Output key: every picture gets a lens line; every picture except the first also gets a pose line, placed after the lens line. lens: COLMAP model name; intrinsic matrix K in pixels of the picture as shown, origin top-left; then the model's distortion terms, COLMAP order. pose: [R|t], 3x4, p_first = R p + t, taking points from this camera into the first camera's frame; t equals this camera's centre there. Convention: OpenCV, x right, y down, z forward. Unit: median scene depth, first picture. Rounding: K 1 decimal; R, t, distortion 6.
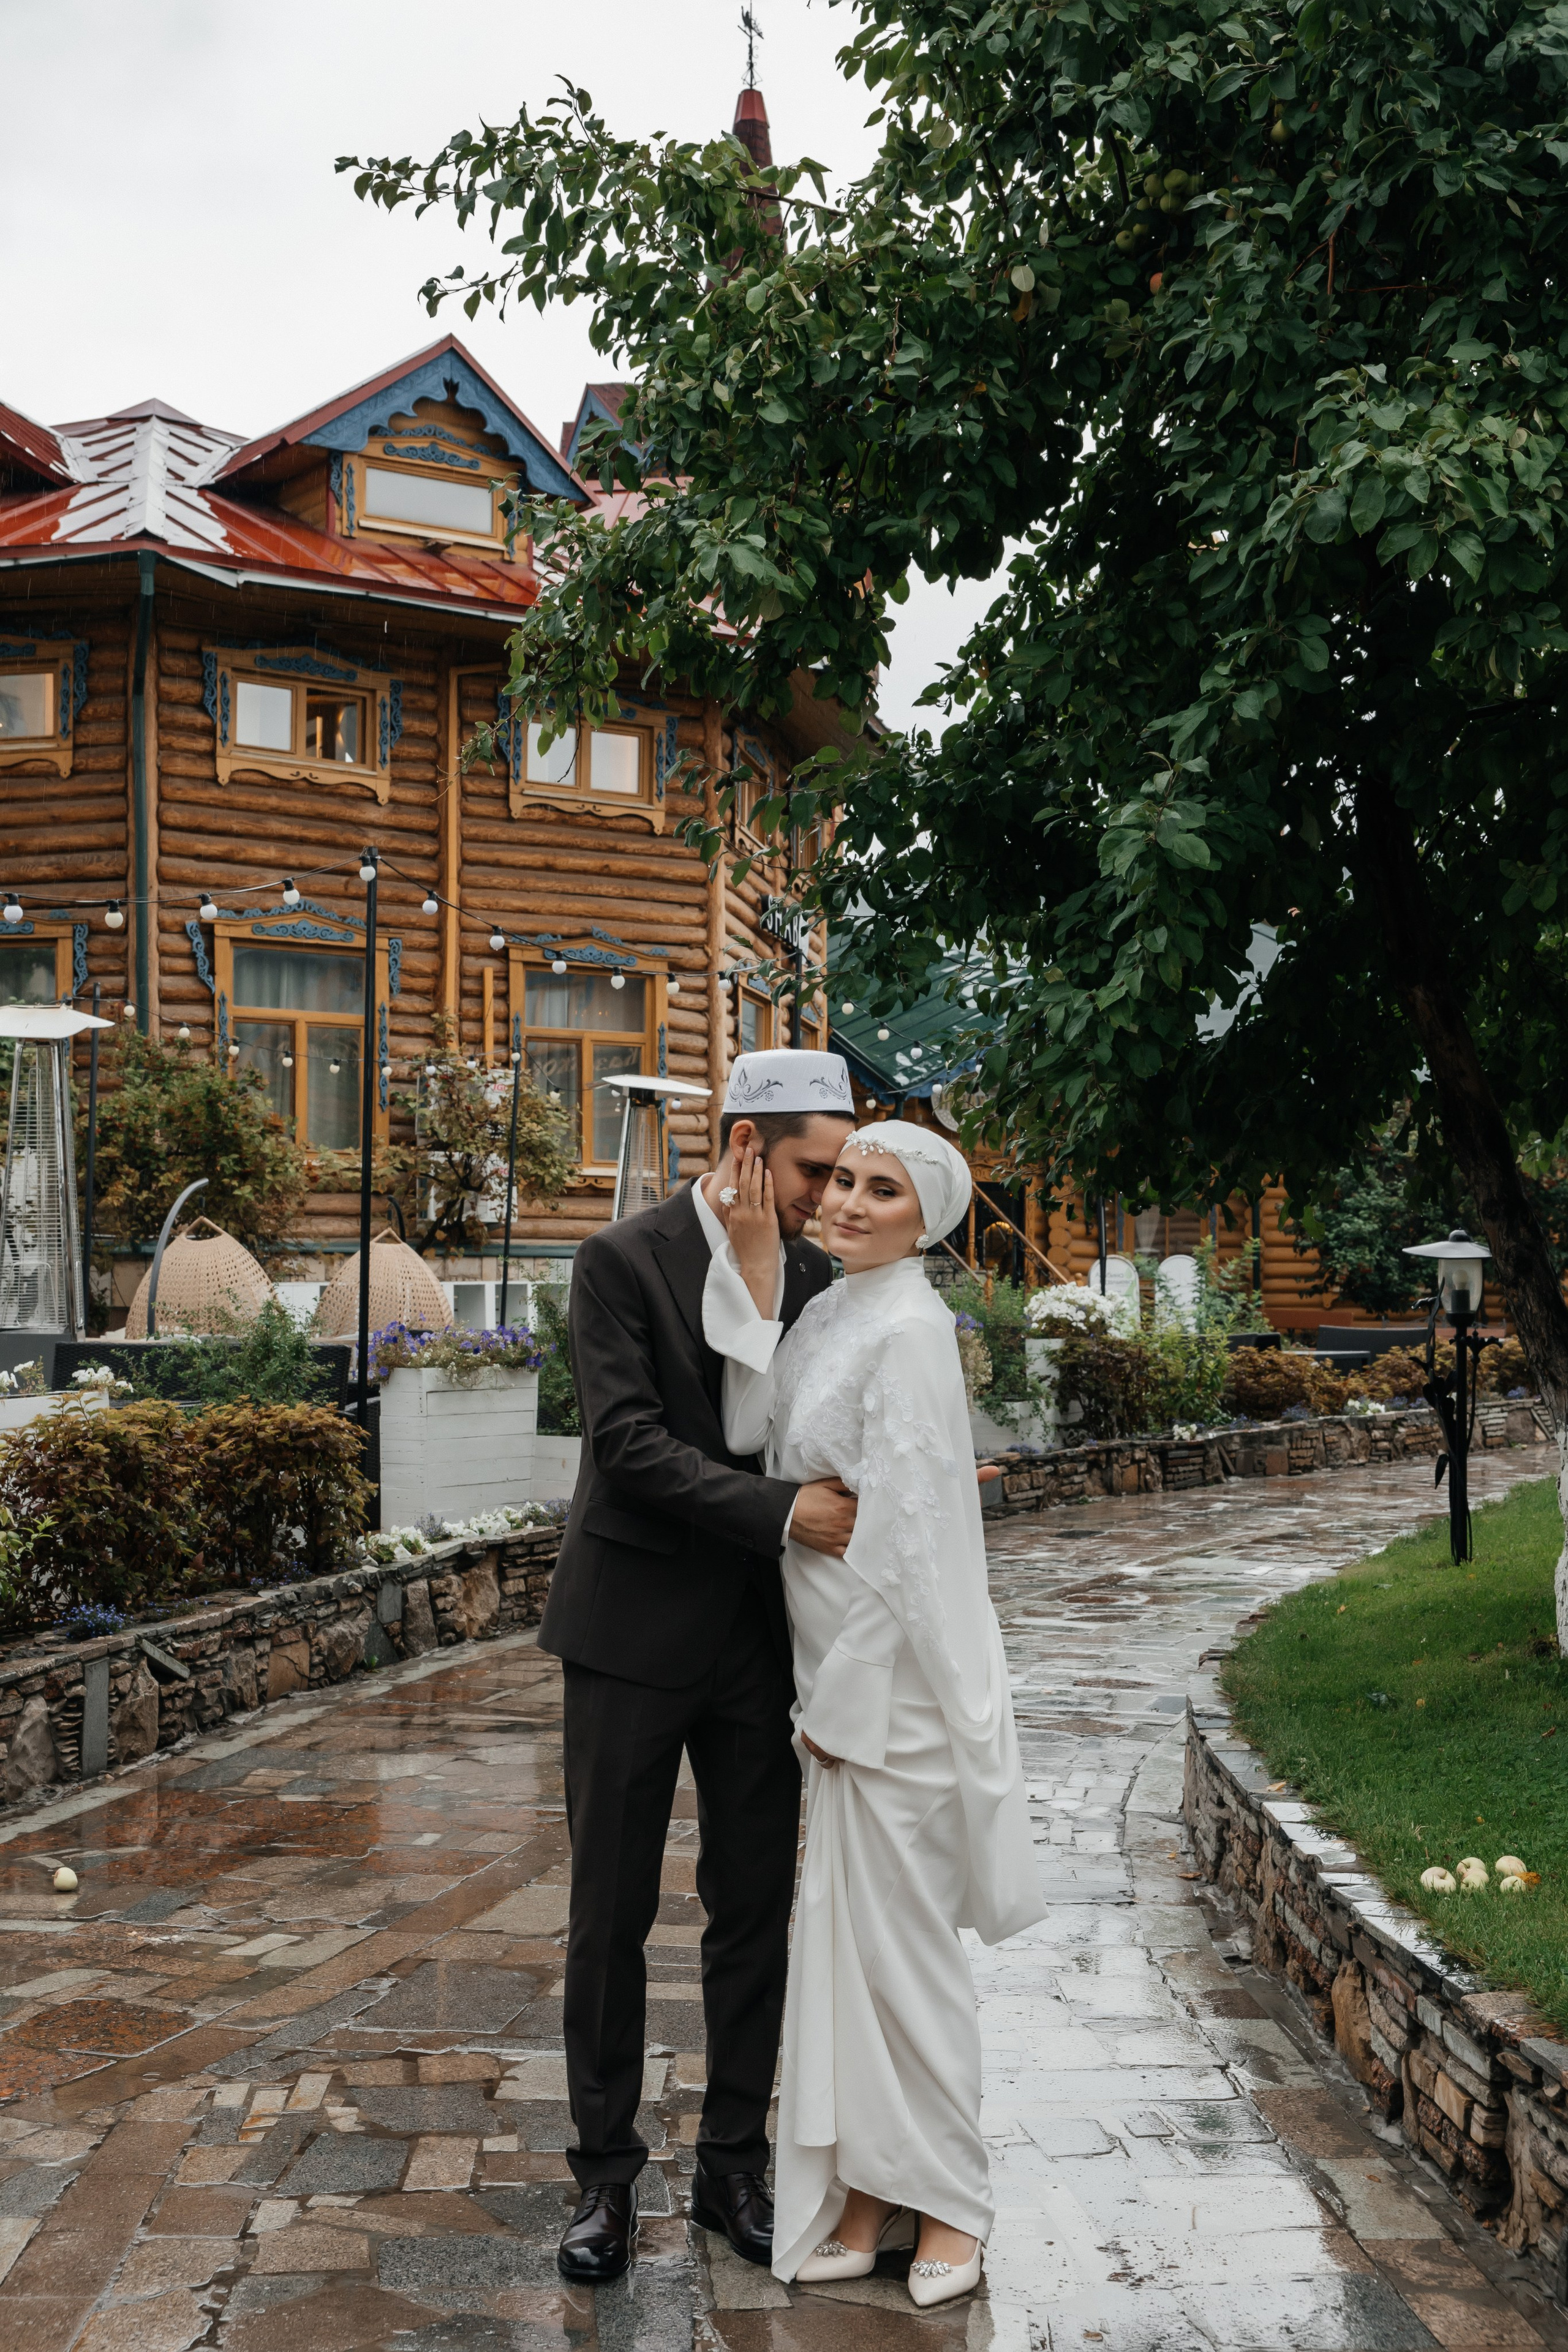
lens RADIAL K [[2930.7, 0, 784.0], [0, 2930.7, 1176.0], [0, 0, 1]] dist [0.009655, 0.024759]
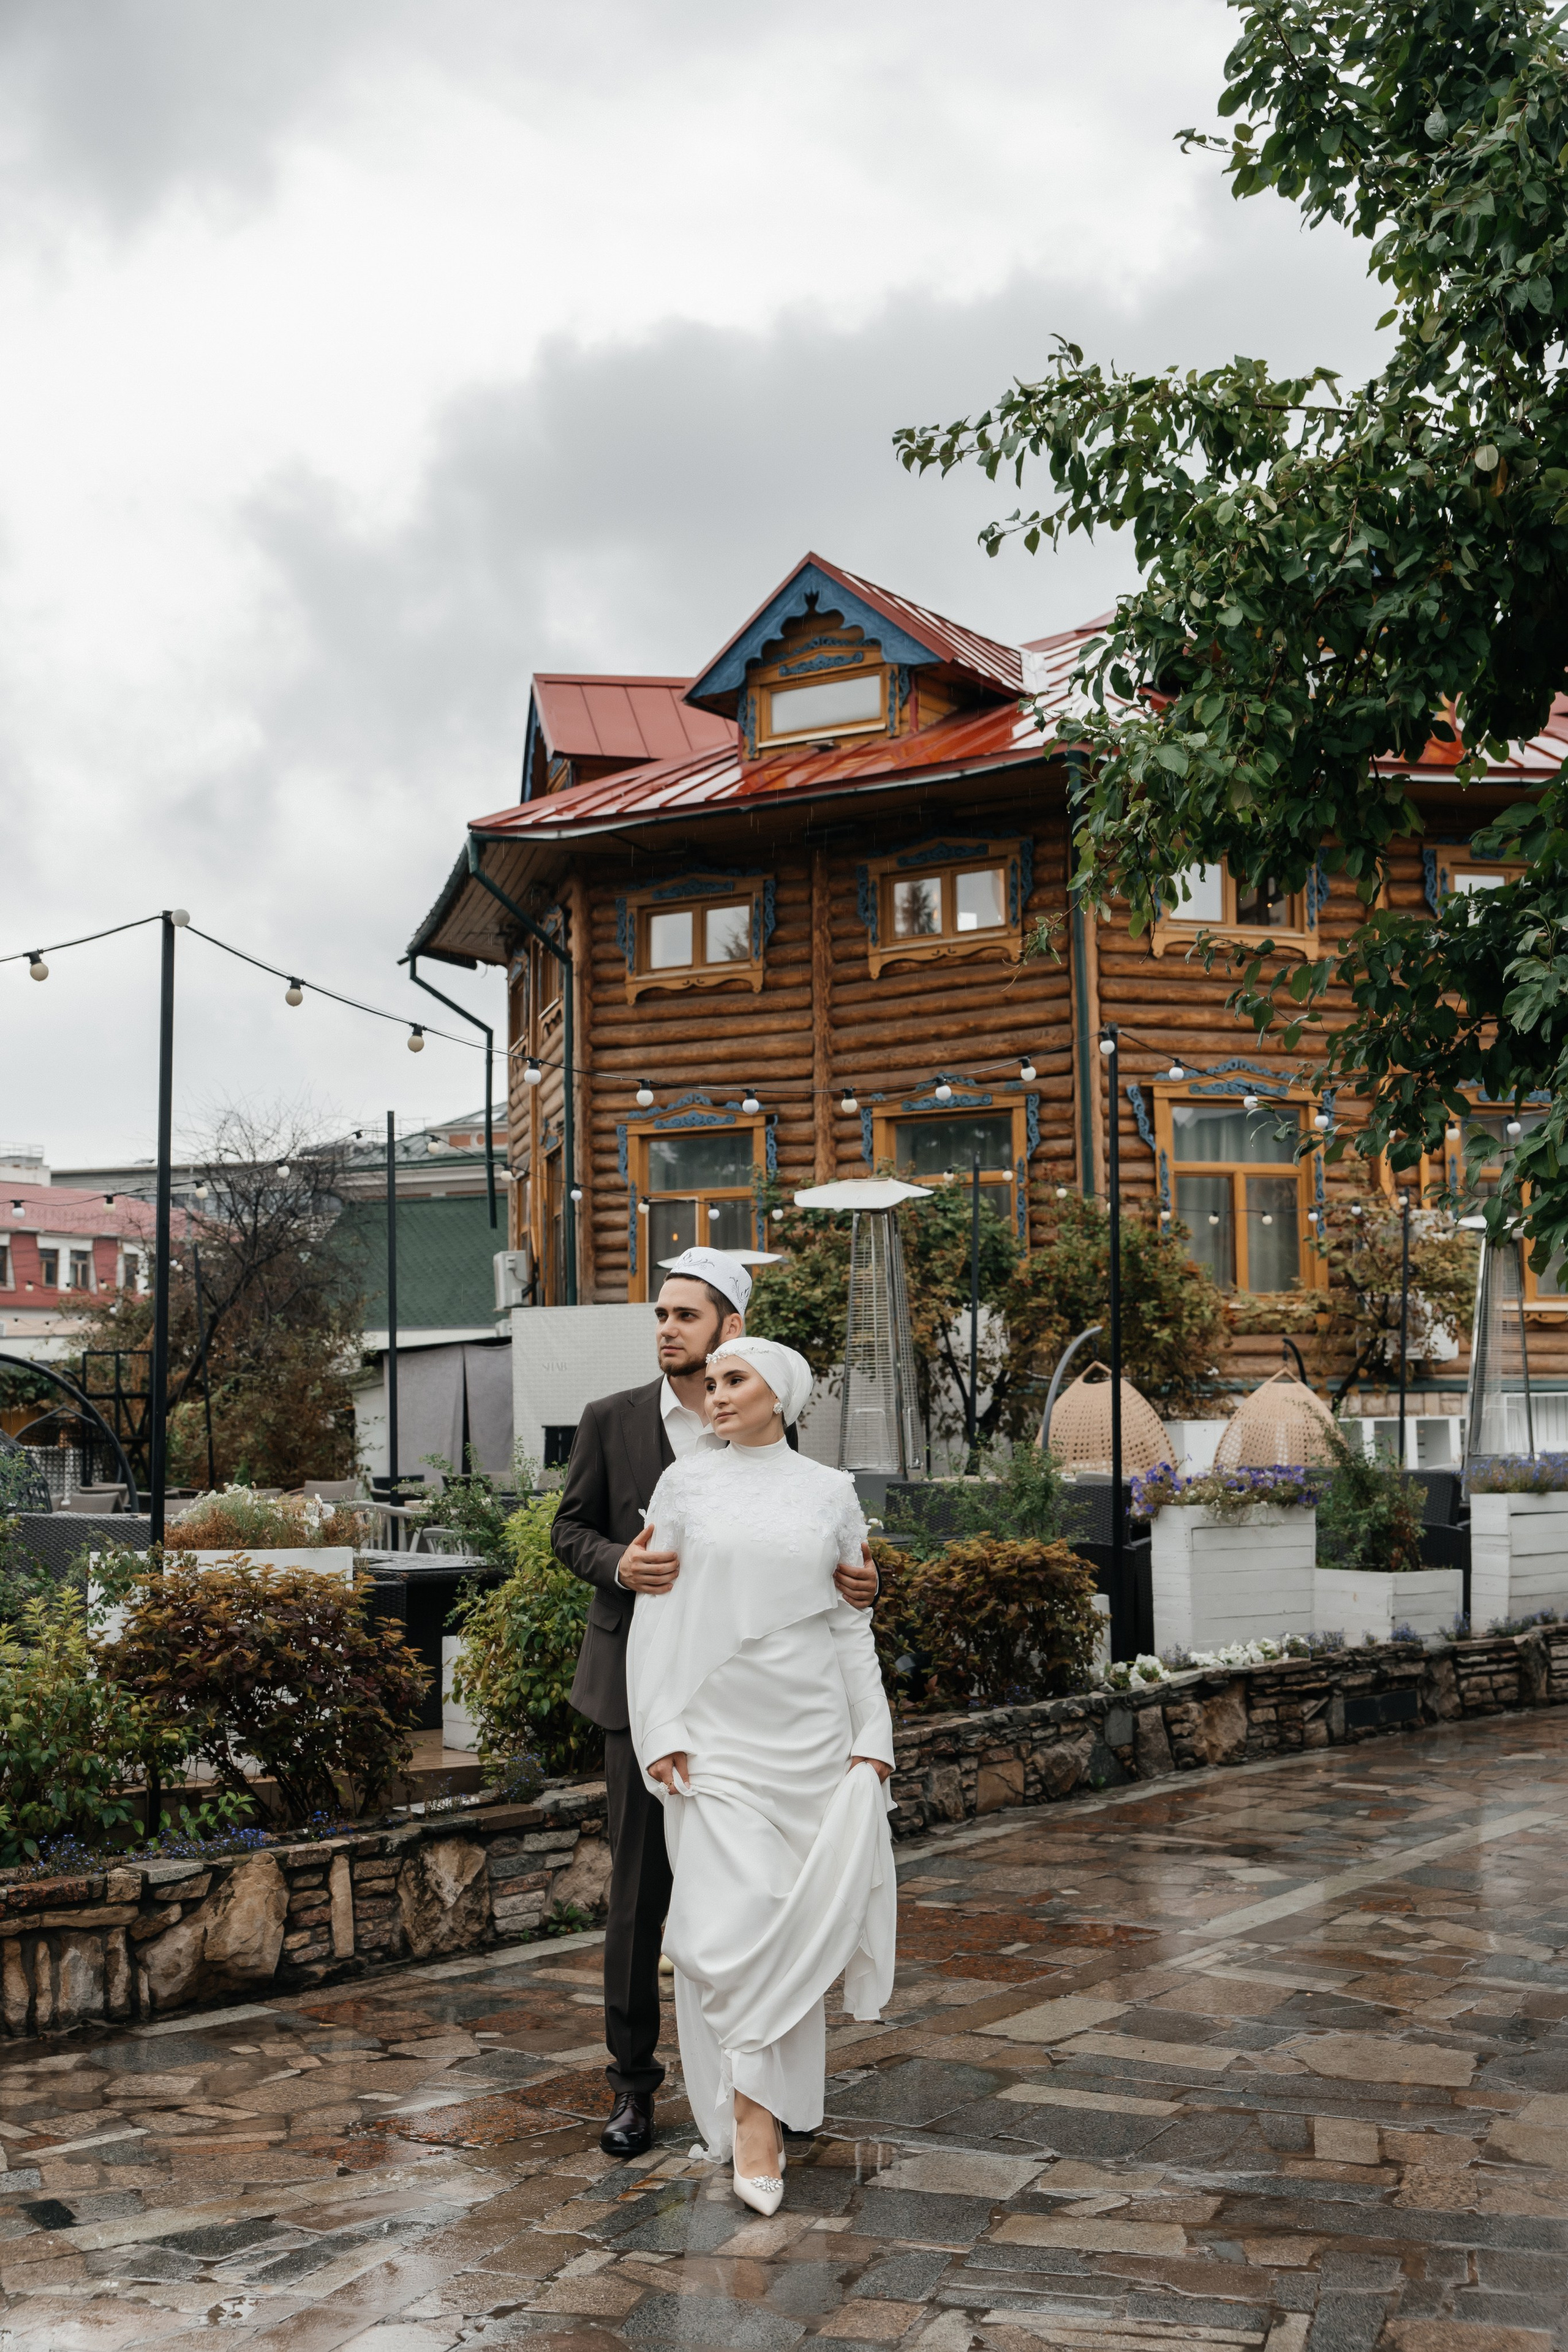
lens RADIAL K [[2779.8, 0, 784.0], [0, 2779.8, 1176.0], [0, 0, 1]] dist [0.073987, -0.410859]
pose [[0.929022, -0.043416, -0.367469, 0.106780], [0.025361, 0.998228, -0.053824, -0.002845], [0.369155, 0.040684, 0.928477, 0.001596]]
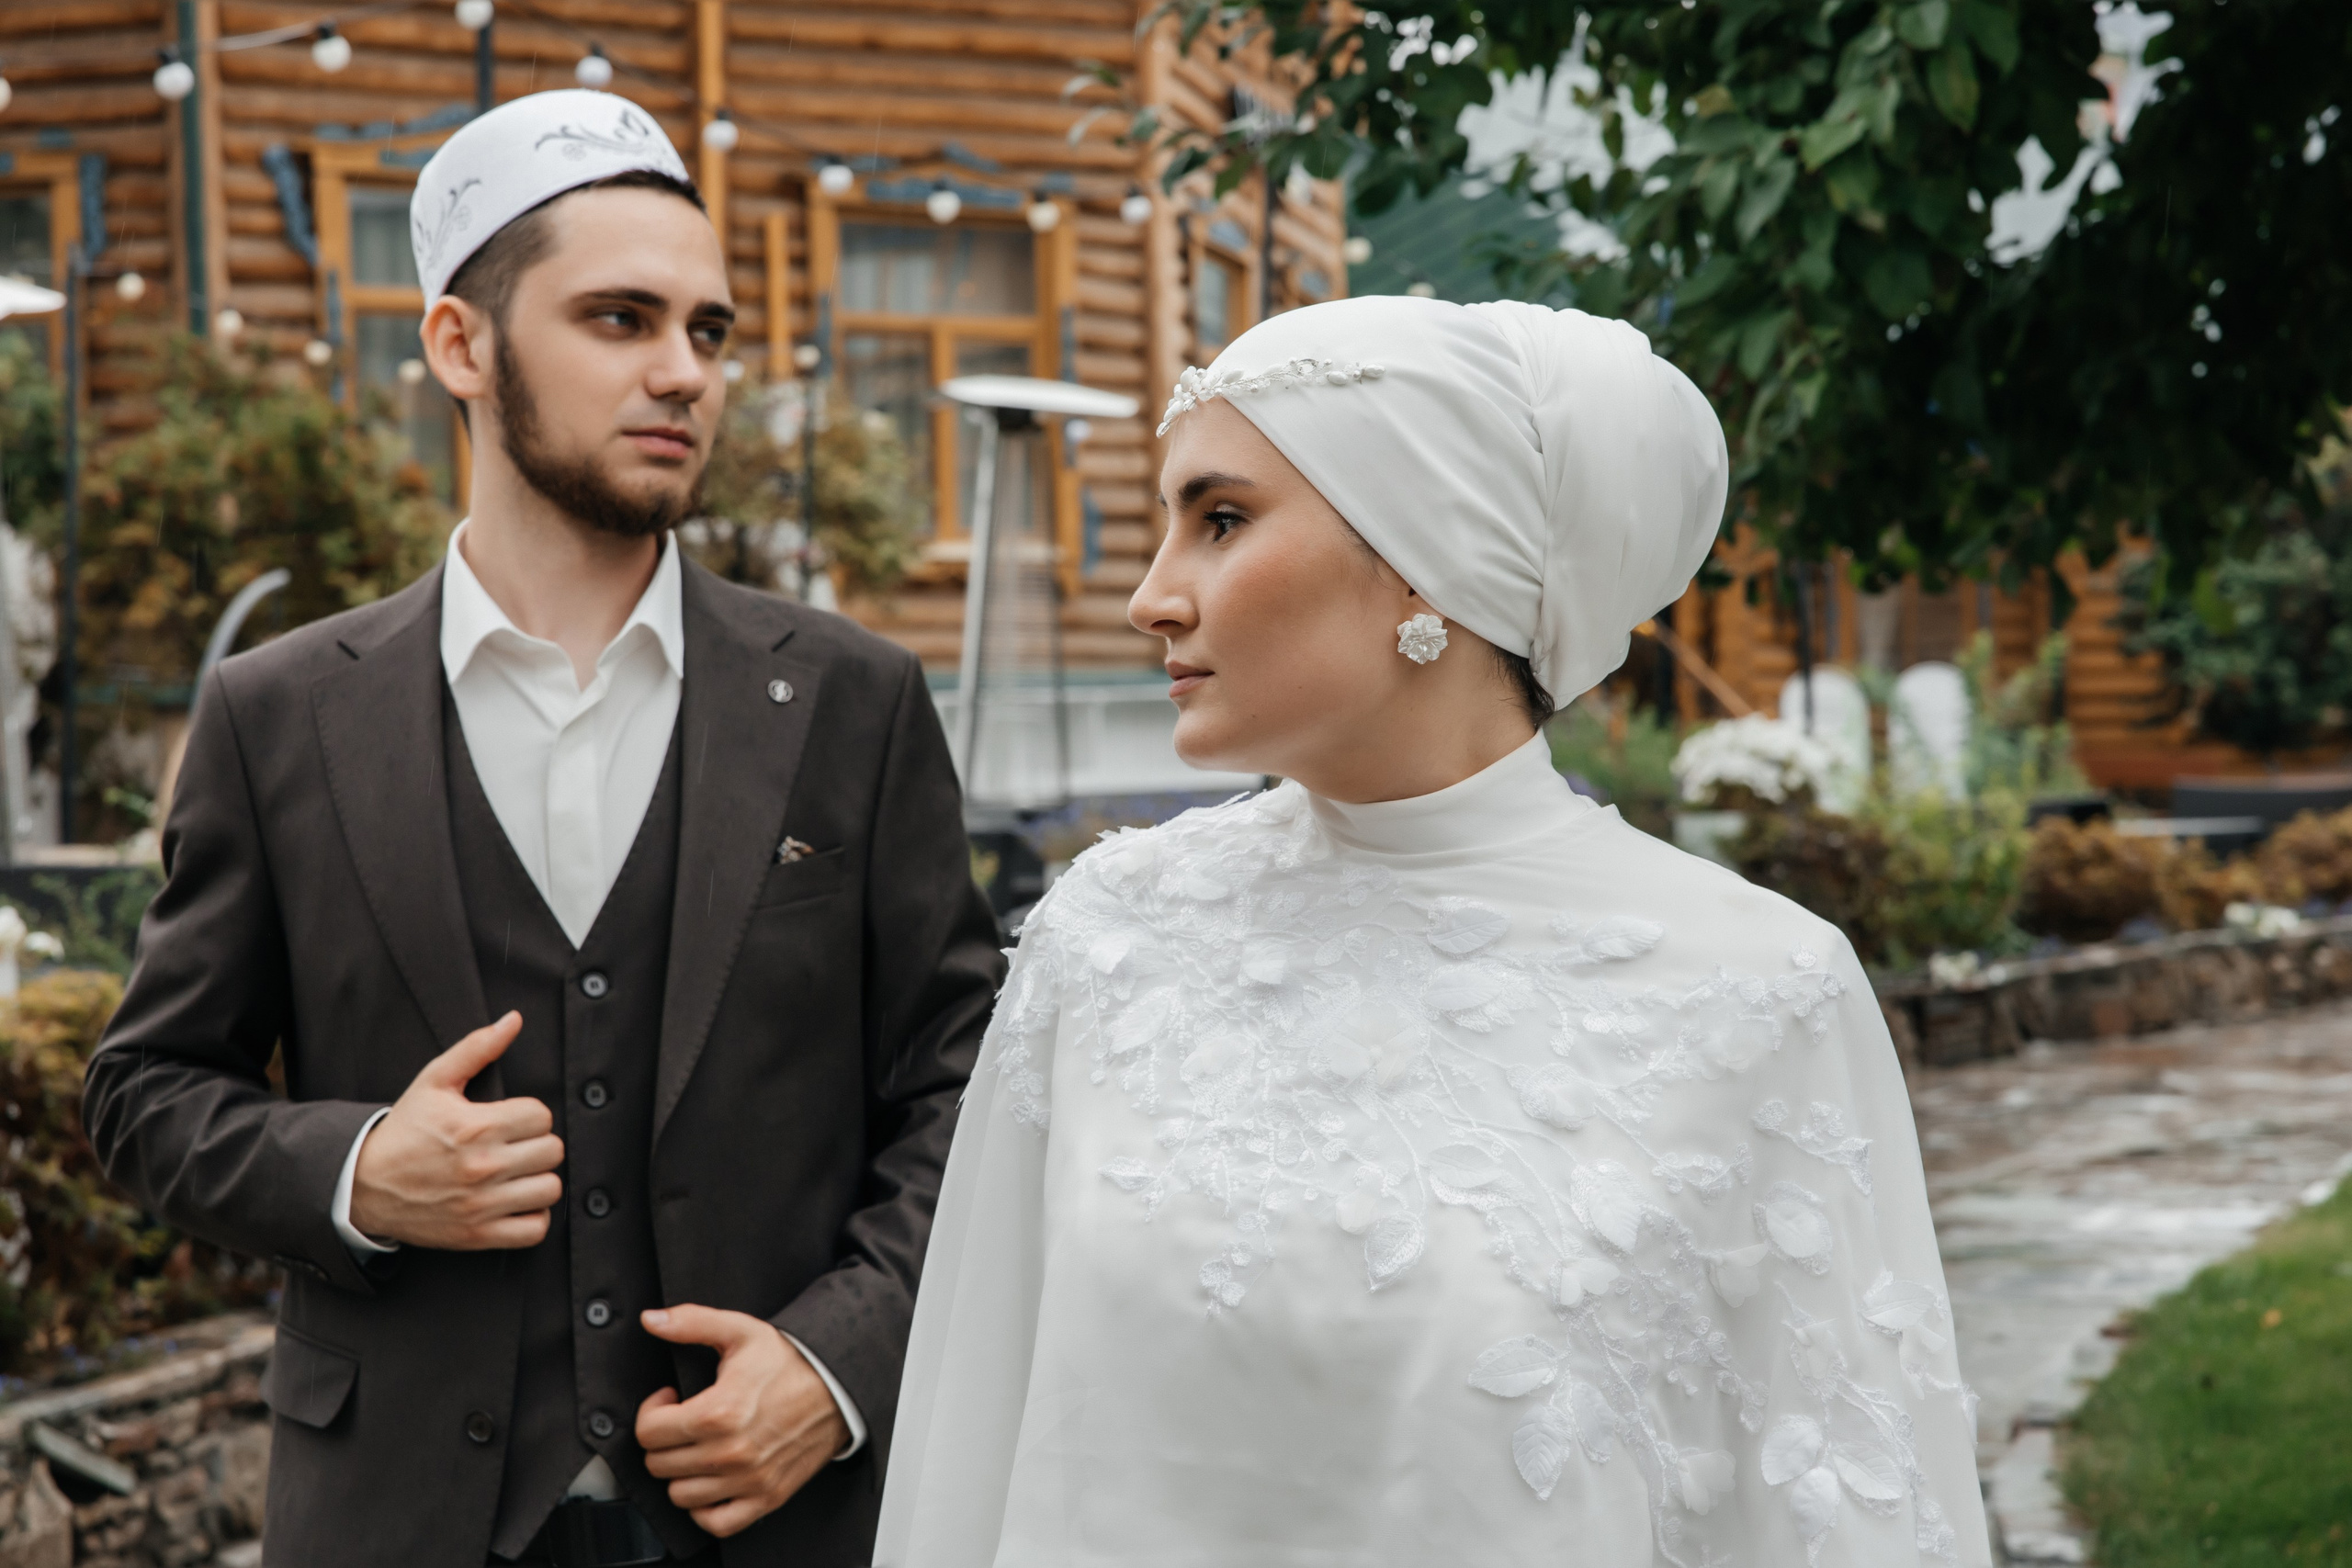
lens RADIAL K [[4601.9, 0, 1176.0], [0, 4601.9, 784.0], [0, 0, 1]] dist [0.043580, 0.278102]
pose [[0.999406, -0.020995, -0.027314, 0.010128], [0.022310, 0.998560, 0.048794, 0.002596], [0.026251, -0.049374, 0.998435, 0.107754]]
